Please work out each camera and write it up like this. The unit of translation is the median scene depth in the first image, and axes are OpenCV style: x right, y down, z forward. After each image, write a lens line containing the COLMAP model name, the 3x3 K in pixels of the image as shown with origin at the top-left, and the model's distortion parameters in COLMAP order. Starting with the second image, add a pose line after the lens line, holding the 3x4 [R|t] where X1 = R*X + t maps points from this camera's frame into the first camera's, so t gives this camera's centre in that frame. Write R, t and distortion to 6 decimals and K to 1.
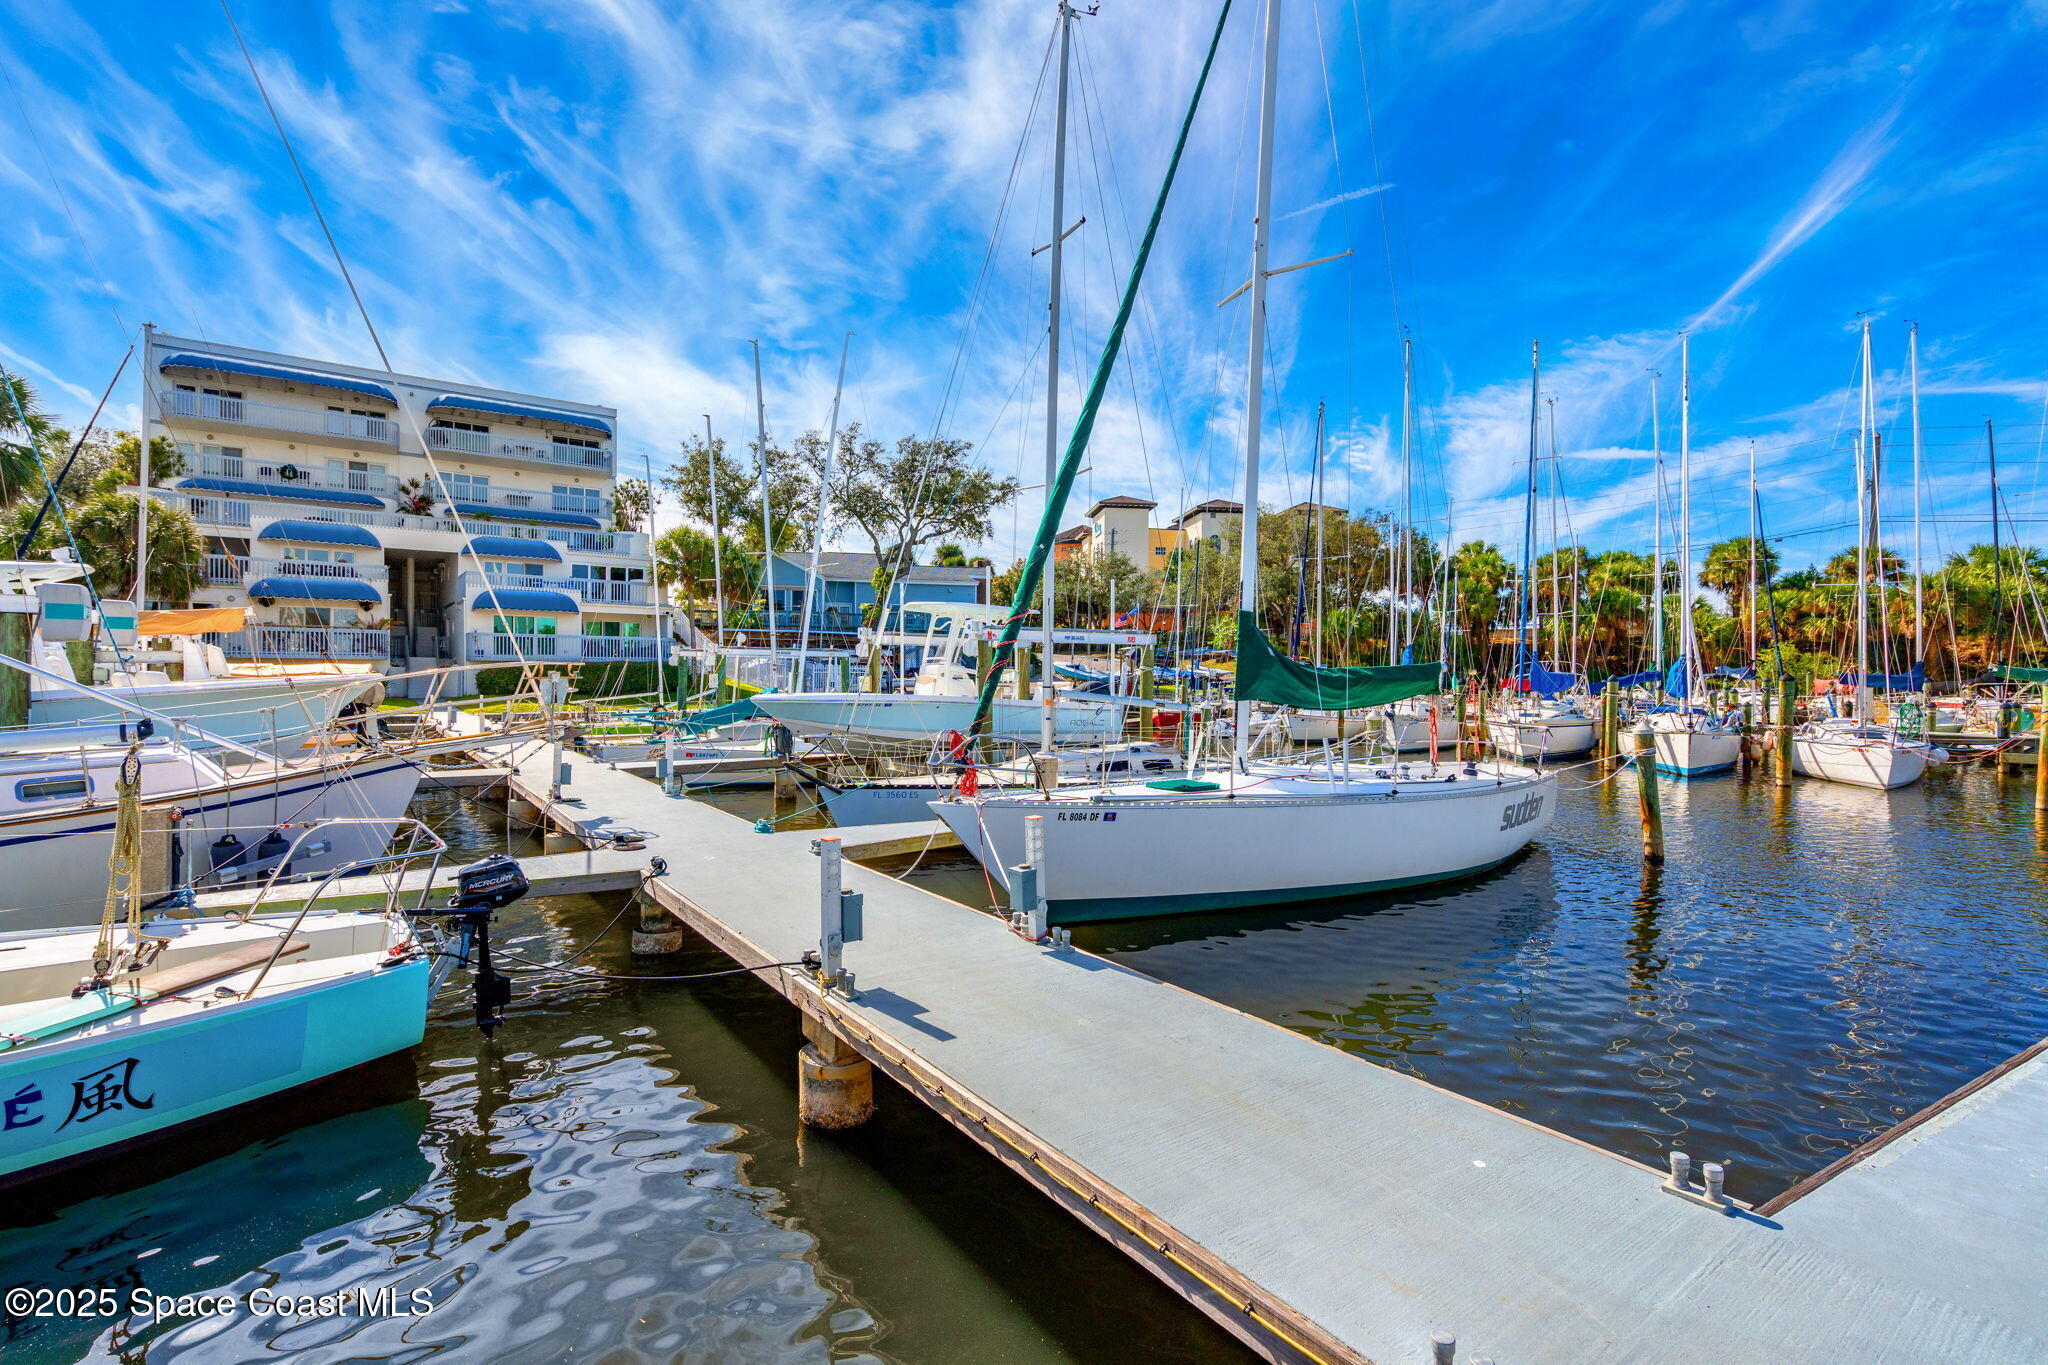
lens RADIAL K [[927.4, 0, 1024.2], [0, 927.4, 675.9], [0, 0, 1]] dist [-0.001684, -0.000441]
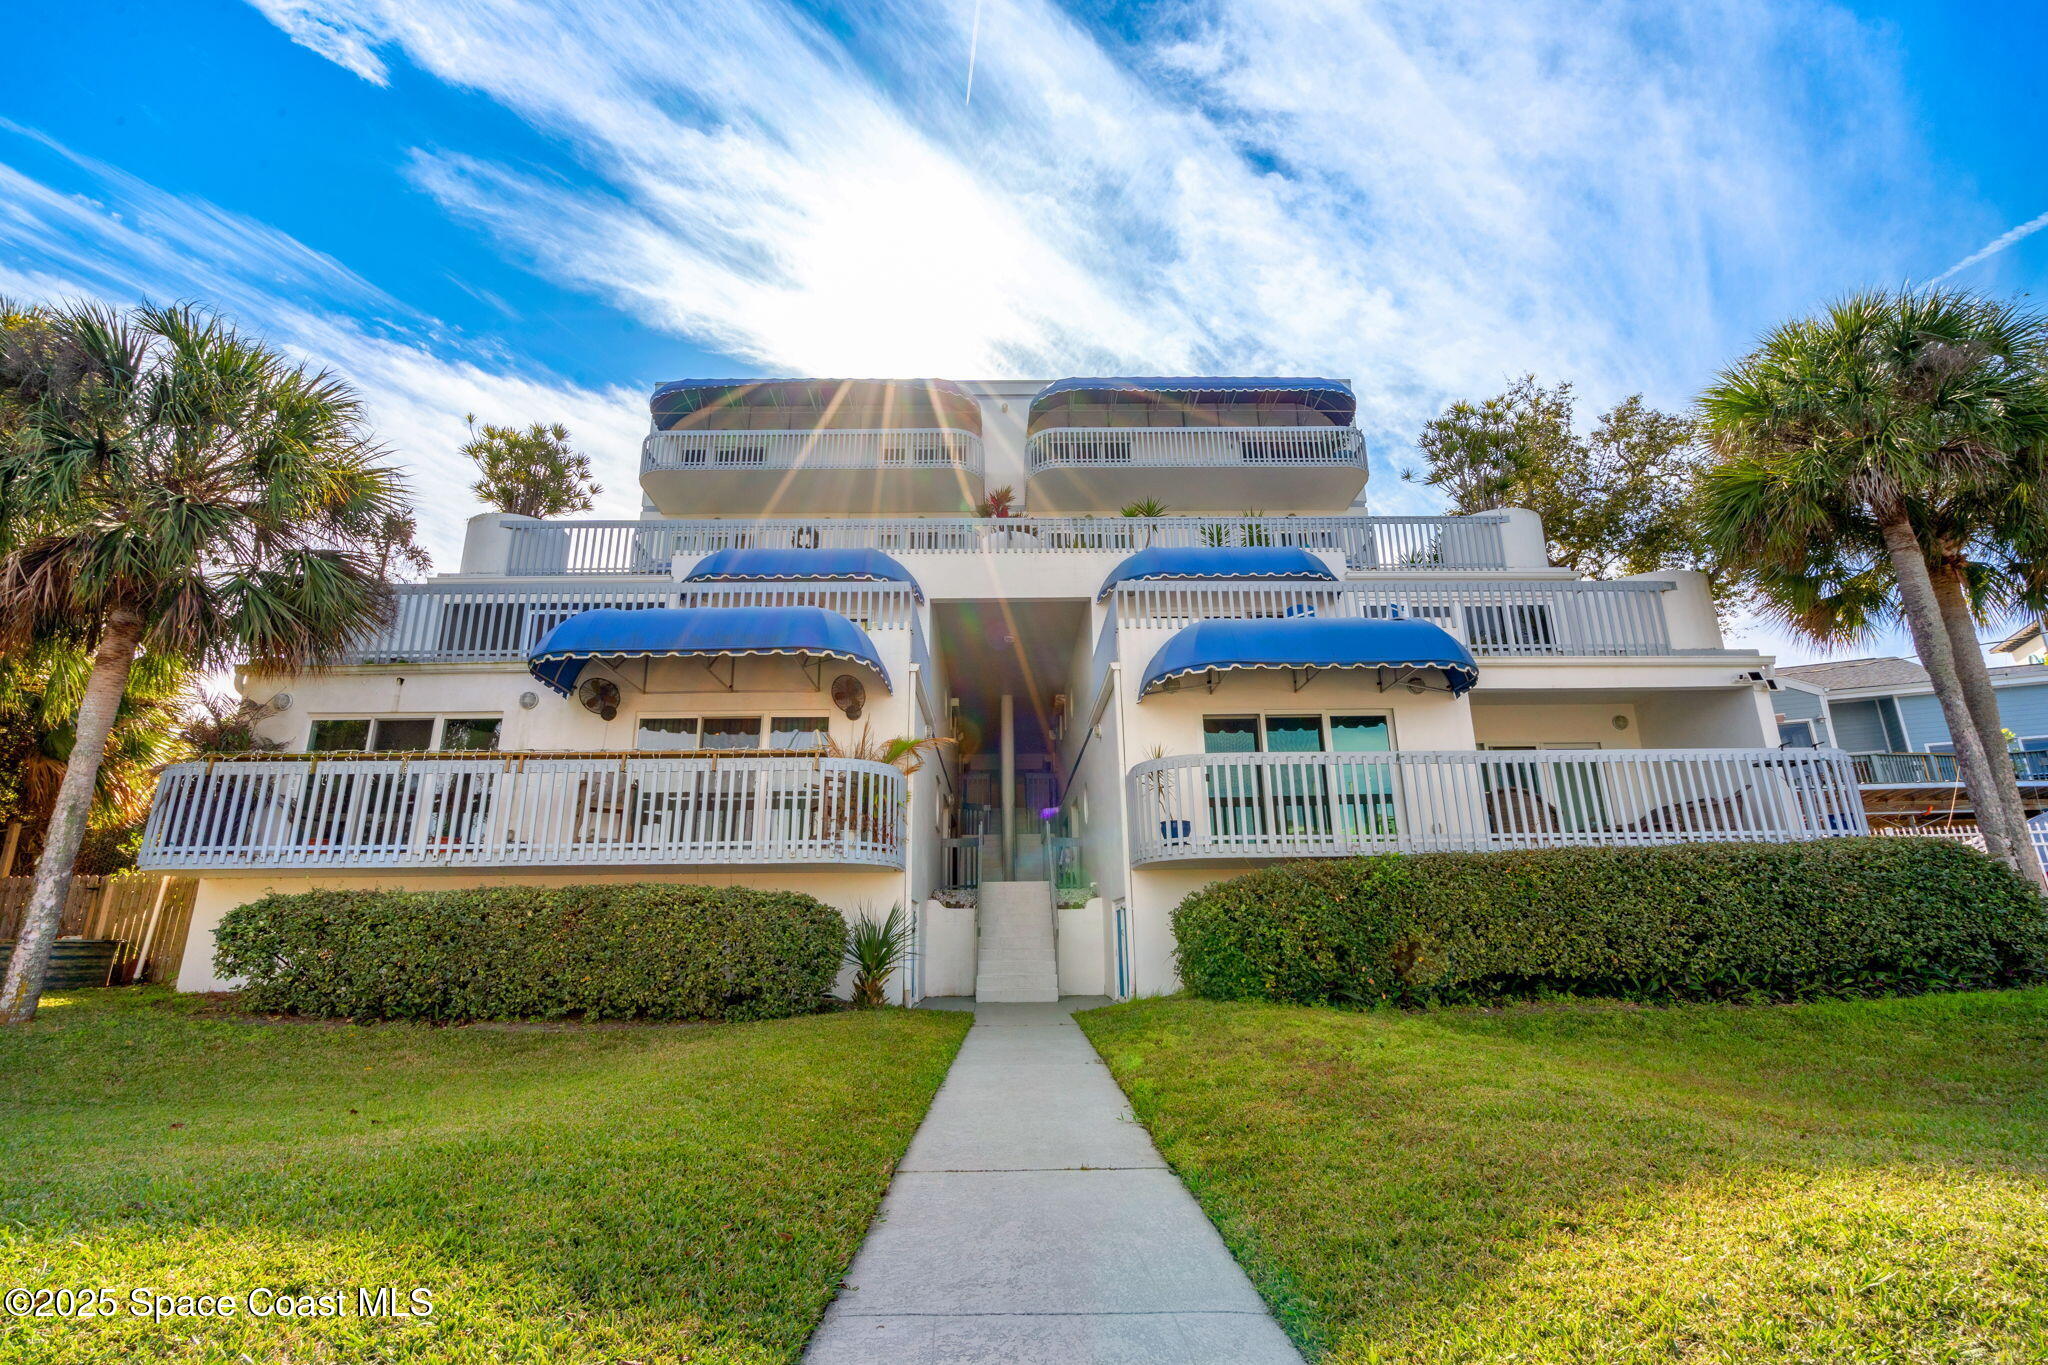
lens RADIAL K [[927.4, 0, 1024.2], [0, 927.4, 675.9], [0, 0, 1]] dist [-0.001684, -0.000441]
pose [[0.816916, -0.182258, -0.547202, -0.398476], [0.015914, 0.955519, -0.294499, 0.009384], [0.576536, 0.231873, 0.783480, 0.642164]]
